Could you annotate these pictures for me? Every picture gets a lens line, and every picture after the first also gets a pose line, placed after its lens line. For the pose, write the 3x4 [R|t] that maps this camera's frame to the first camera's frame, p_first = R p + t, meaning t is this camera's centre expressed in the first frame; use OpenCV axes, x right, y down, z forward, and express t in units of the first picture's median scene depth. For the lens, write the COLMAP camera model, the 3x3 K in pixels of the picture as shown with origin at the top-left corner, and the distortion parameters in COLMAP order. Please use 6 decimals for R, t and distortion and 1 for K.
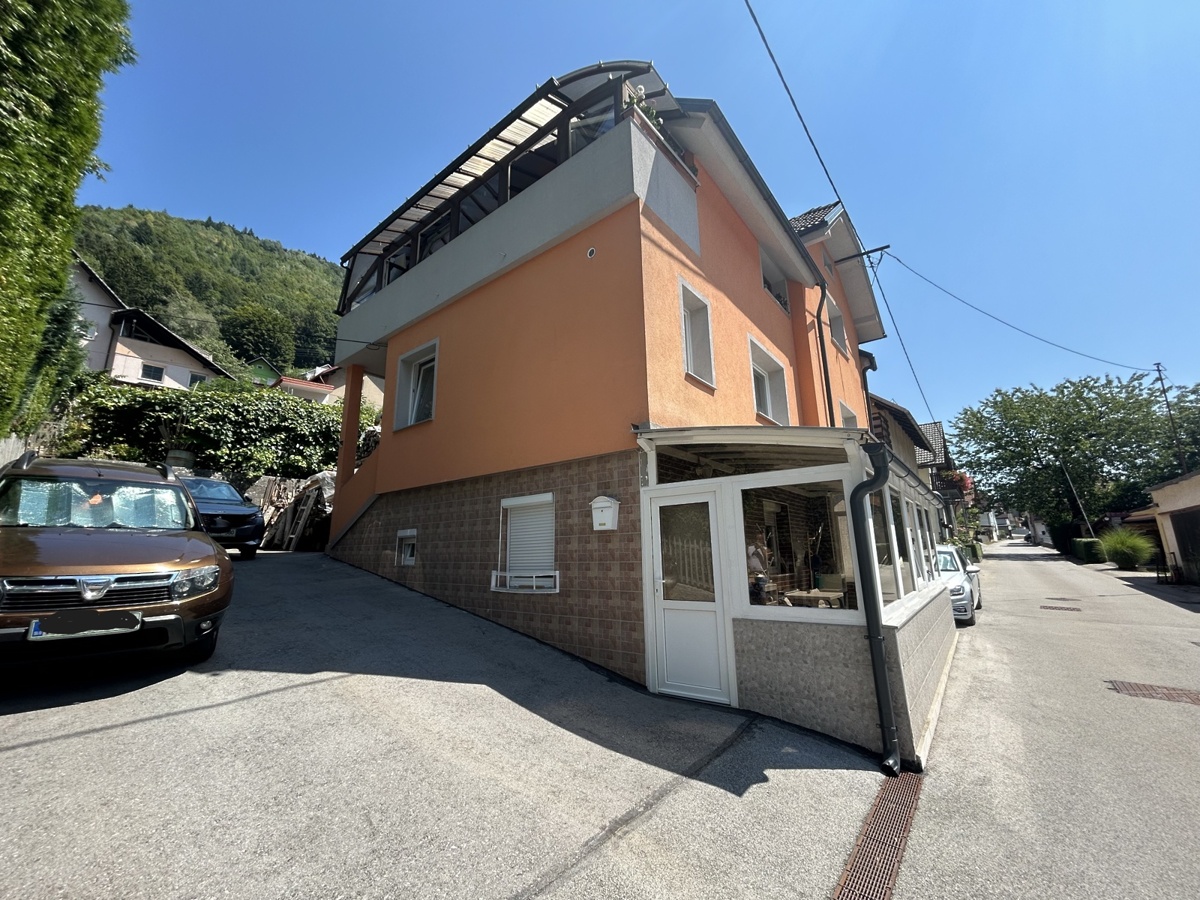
lens RADIAL K [[484.7, 0, 598.1], [0, 484.7, 447.5], [0, 0, 1]] dist [-0.000157, 0.000796]
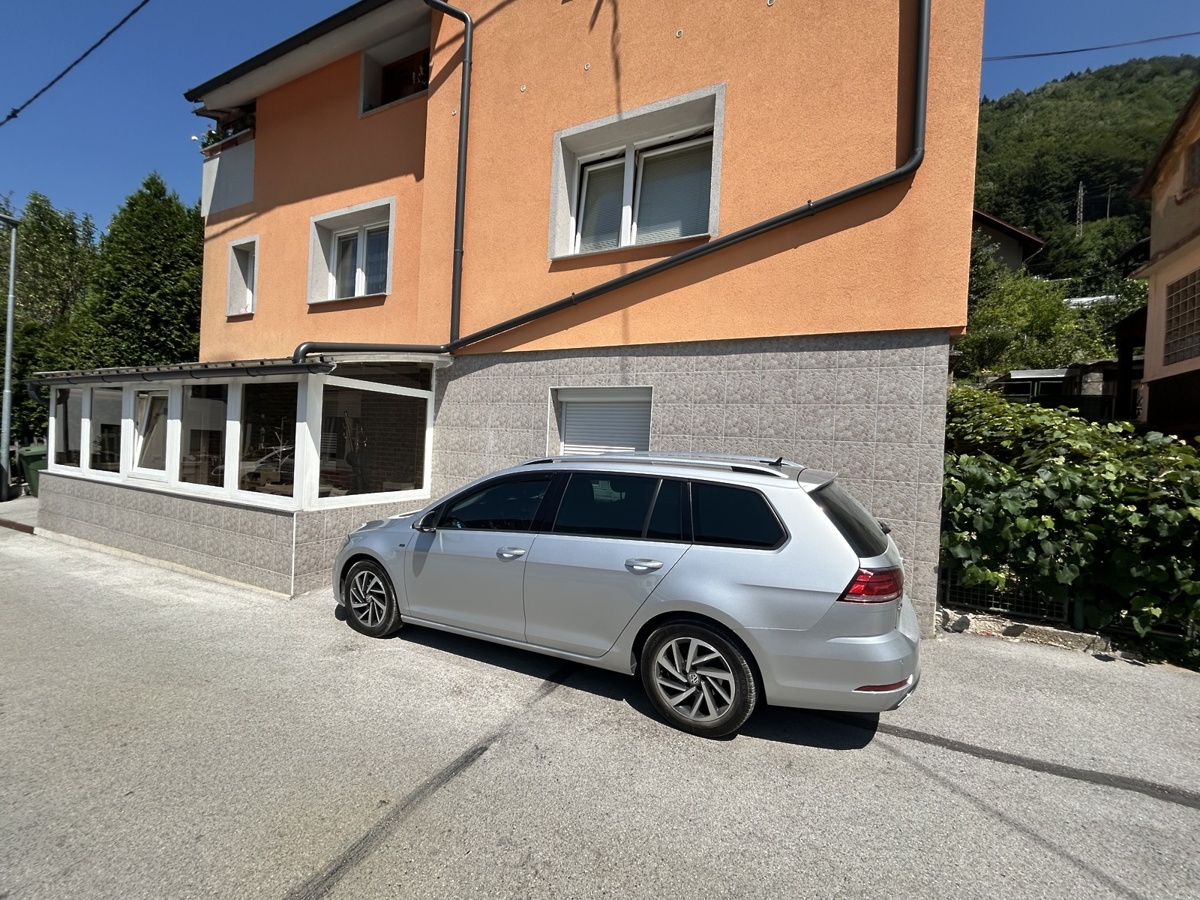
lens RADIAL K [[484.7, 0, 598.1], [0, 484.7, 447.5], [0, 0, 1]] dist [-0.000157, 0.000796]
pose [[0.221884, 0.030642, -0.974592, 1.632601], [0.174216, 0.982177, 0.070544, 0.281698], [0.959383, -0.185442, 0.212591, 1.488840]]
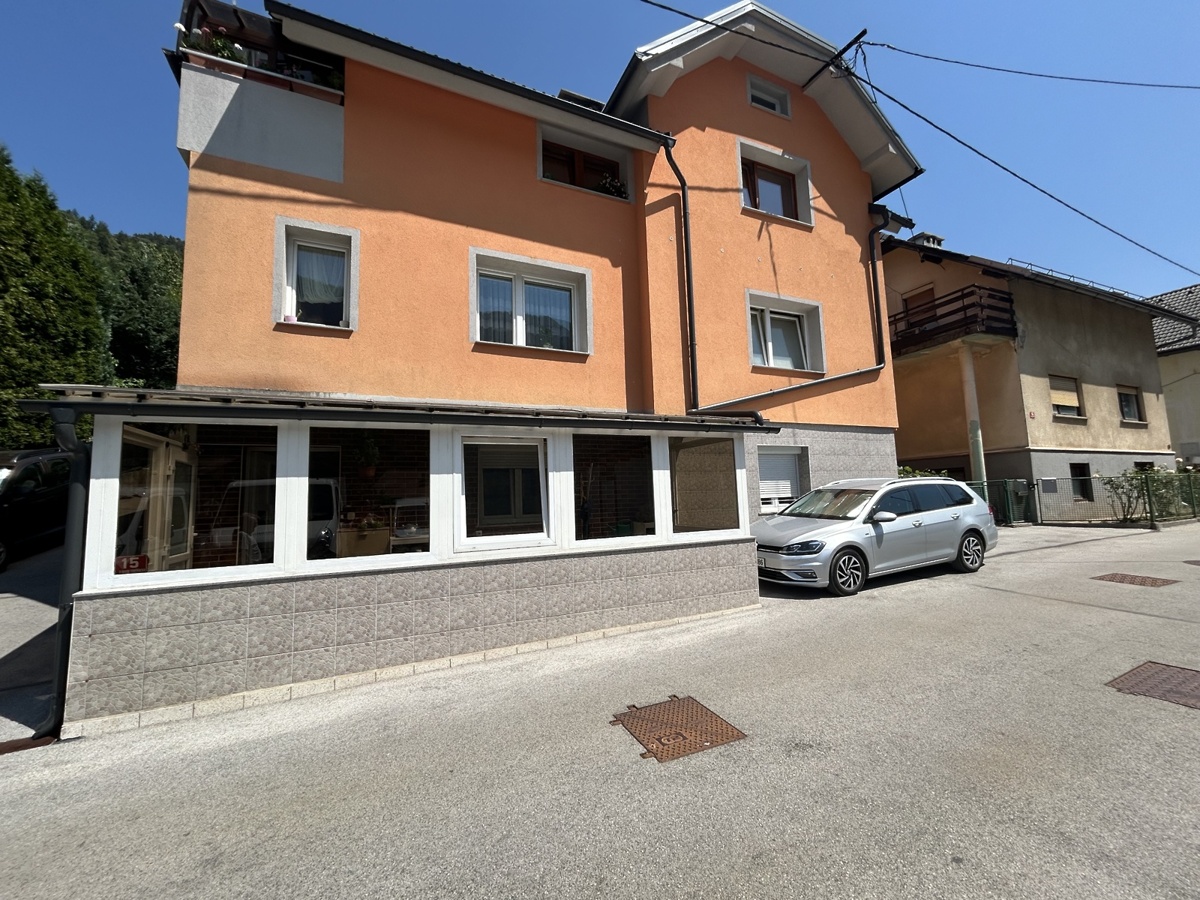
lens RADIAL K [[485.6, 0, 599.8], [0, 485.6, 447.8], [0, 0, 1]] dist [-0.003162, -0.000103]
pose [[0.898548, -0.061835, -0.434497, 1.025502], [0.120223, 0.986835, 0.108182, 0.054921], [0.422087, -0.149443, 0.894153, 0.332989]]
